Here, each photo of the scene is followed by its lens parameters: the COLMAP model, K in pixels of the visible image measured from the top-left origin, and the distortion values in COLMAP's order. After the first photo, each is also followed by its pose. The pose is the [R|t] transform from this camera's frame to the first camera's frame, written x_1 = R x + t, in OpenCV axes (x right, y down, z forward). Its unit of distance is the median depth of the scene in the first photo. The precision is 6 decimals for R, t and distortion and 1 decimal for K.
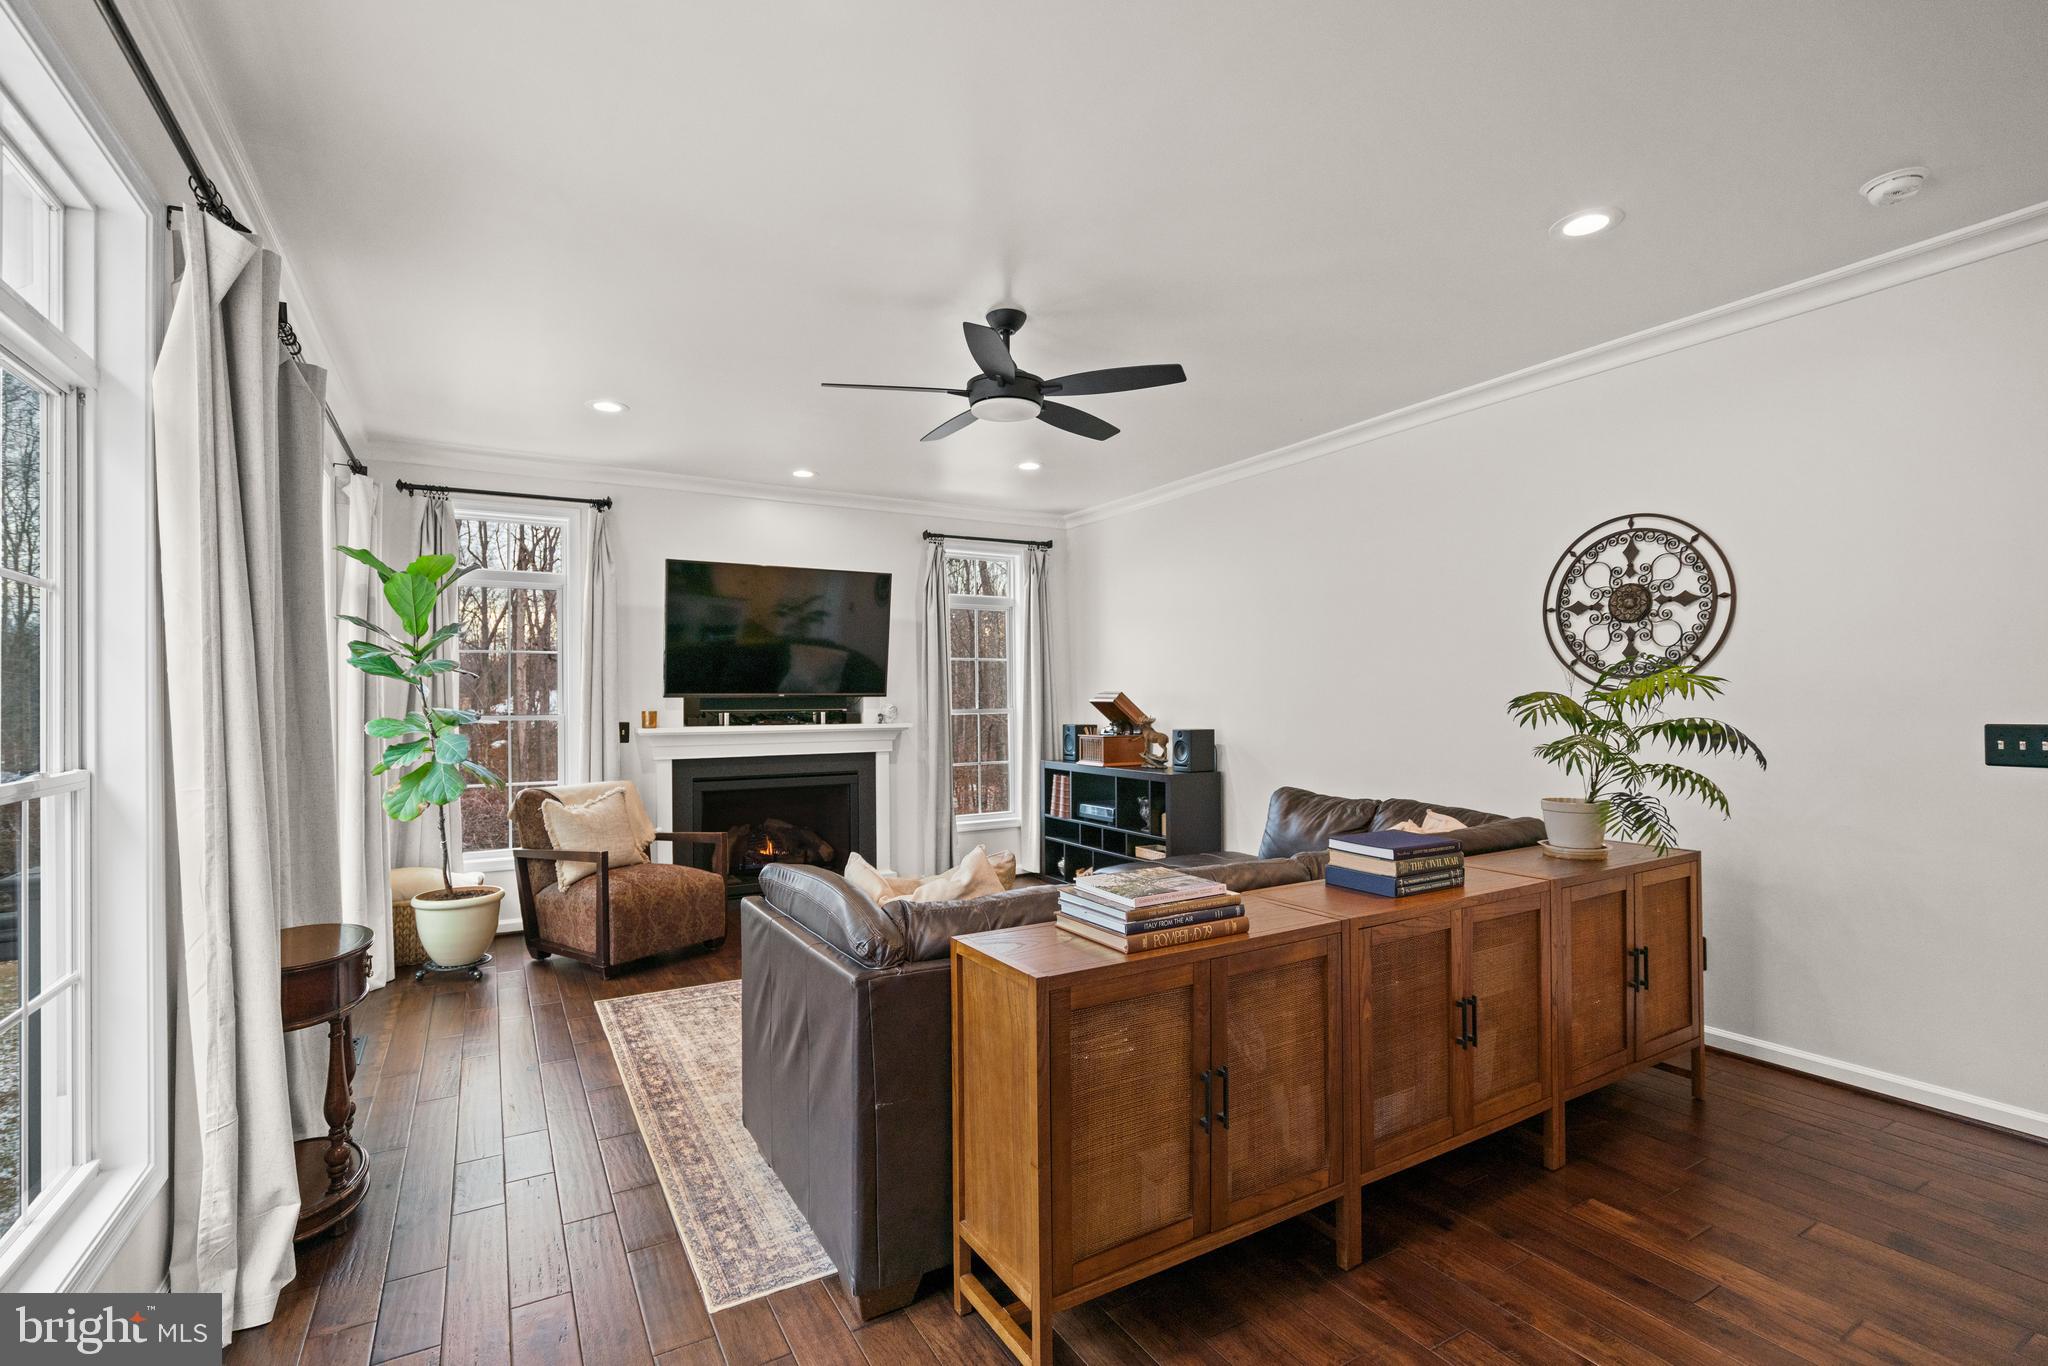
lens RADIAL K [[933.4, 0, 1020.8], [0, 933.4, 689.0], [0, 0, 1]] dist [0.001035, 0.000472]
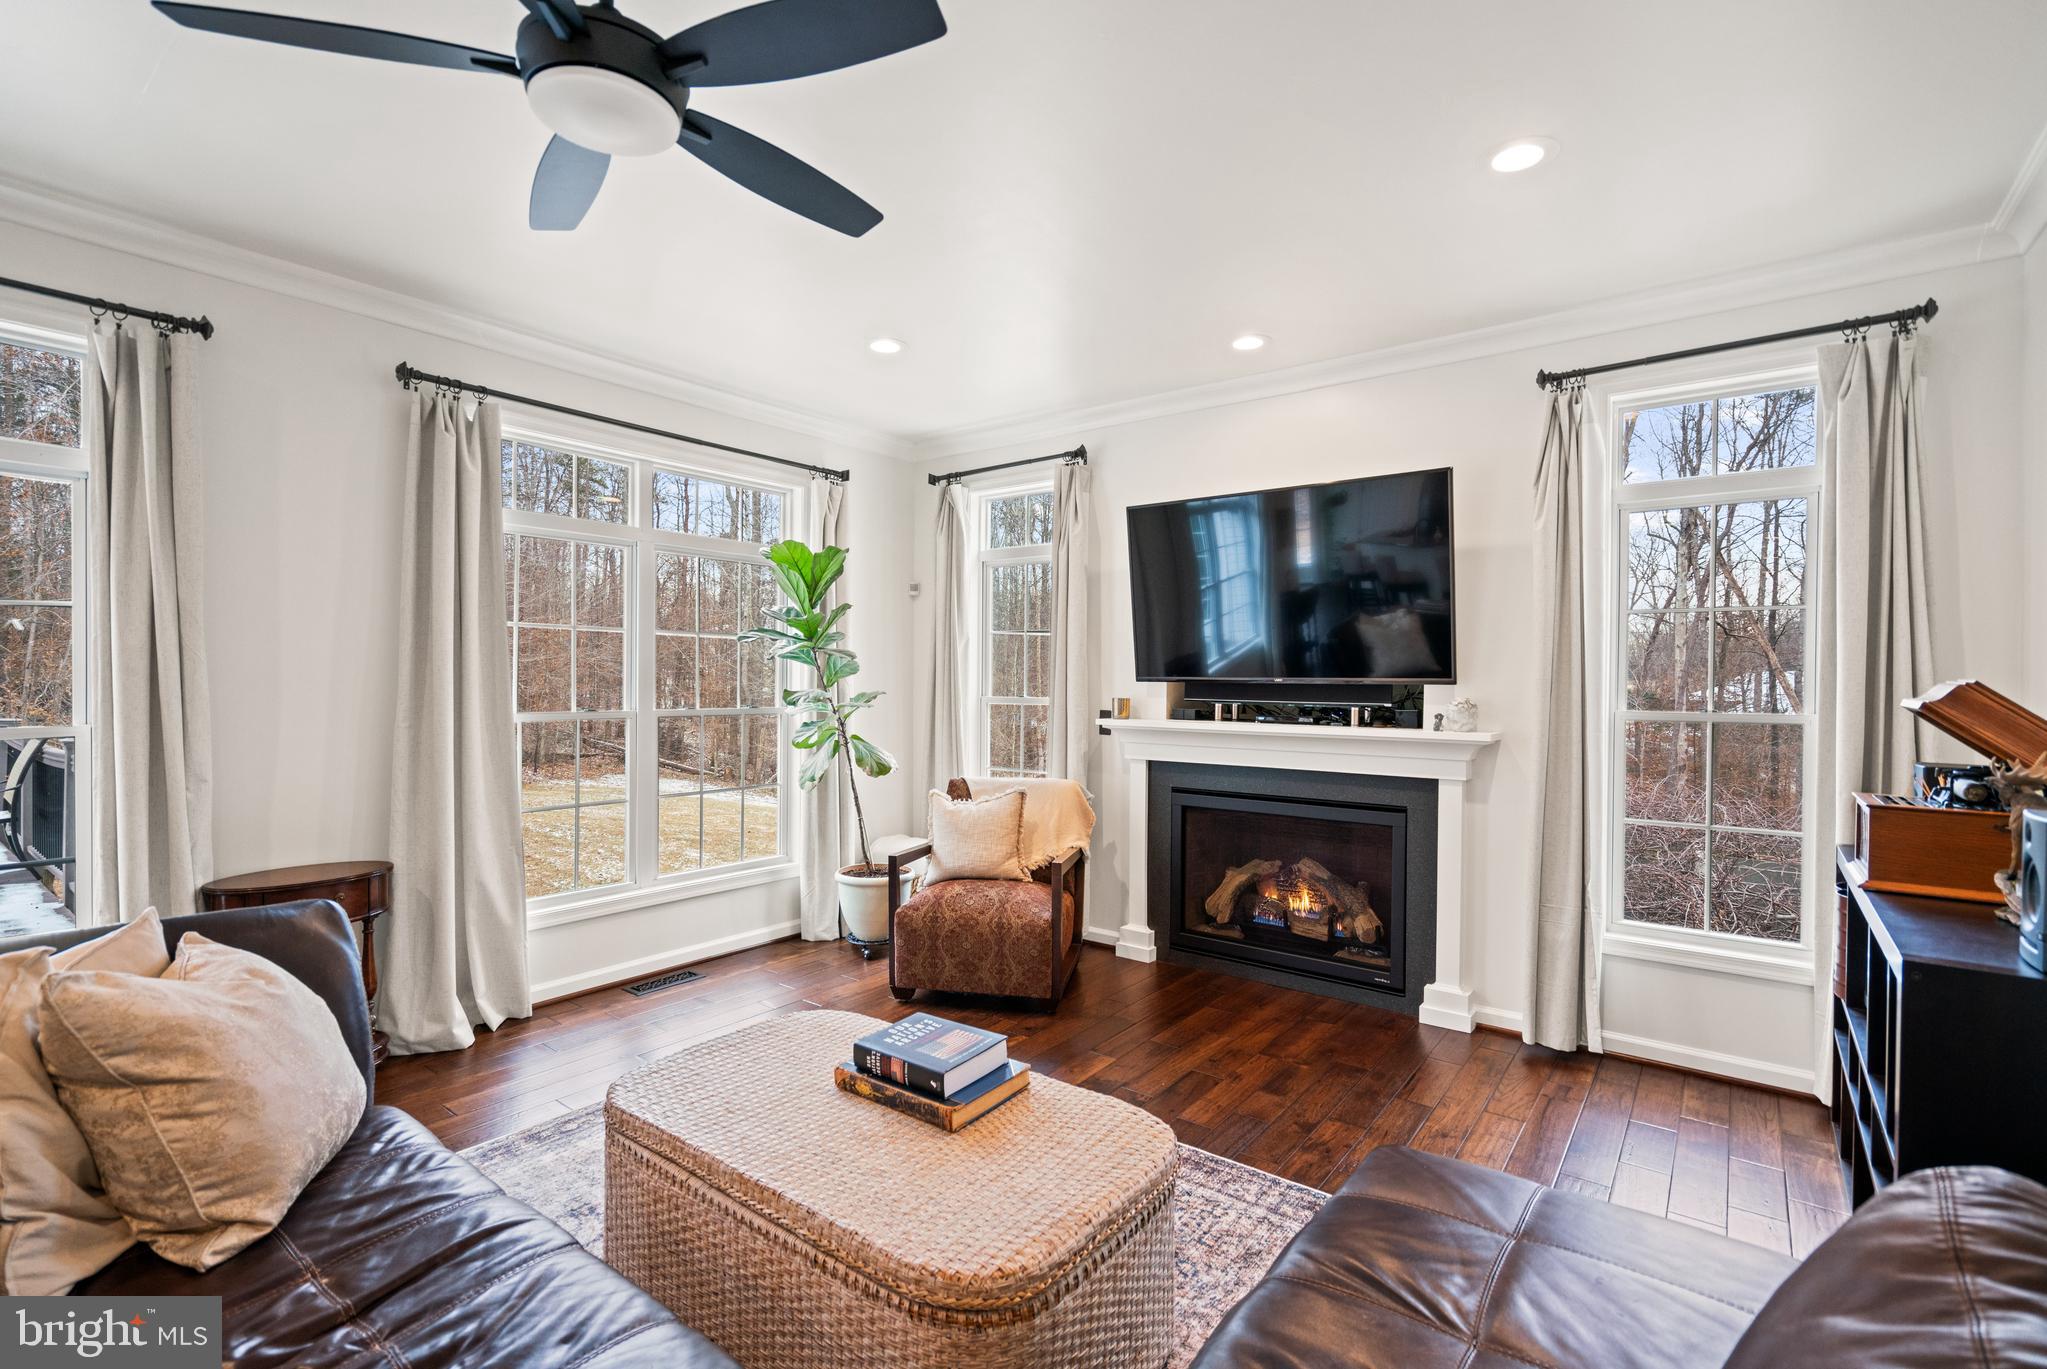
lens RADIAL K [[935.3, 0, 1015.5], [0, 935.3, 694.1], [0, 0, 1]] dist [-0.002461, 0.000648]
pose [[0.381733, 0.024054, -0.923960, 0.383039], [0.002056, 0.999637, 0.026874, -0.002431], [0.924270, -0.012158, 0.381545, 0.720548]]
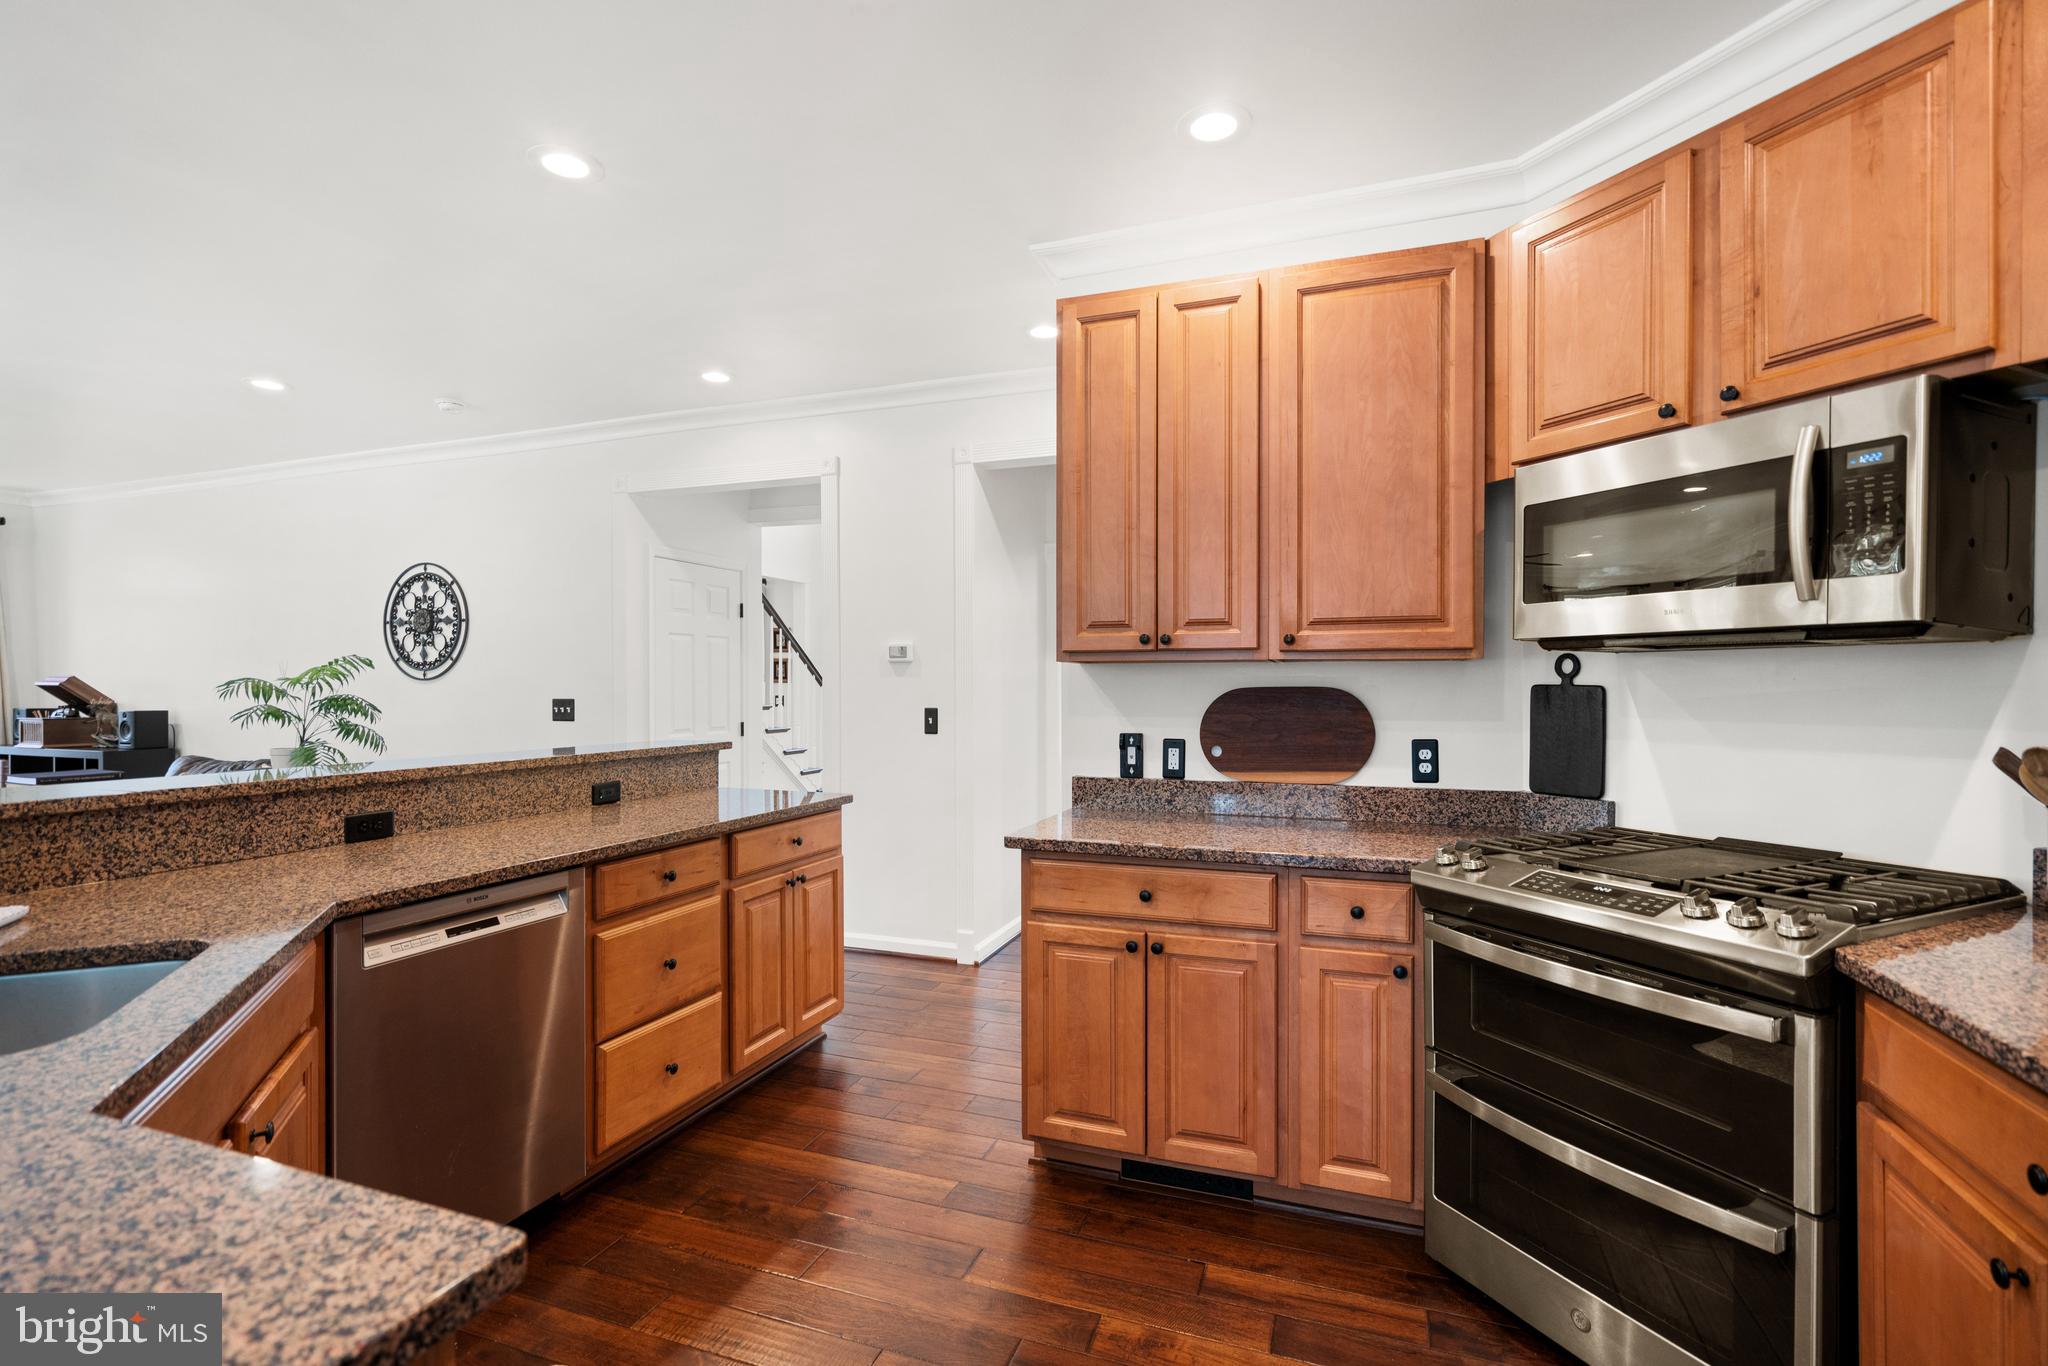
lens RADIAL K [[933.4, 0, 1020.8], [0, 933.4, 689.0], [0, 0, 1]] dist [0.001035, 0.000472]
pose [[0.768285, 0.008076, 0.640058, 0.332508], [-0.013779, 0.999897, 0.003924, -0.000710], [-0.639960, -0.011835, 0.768317, -0.616016]]
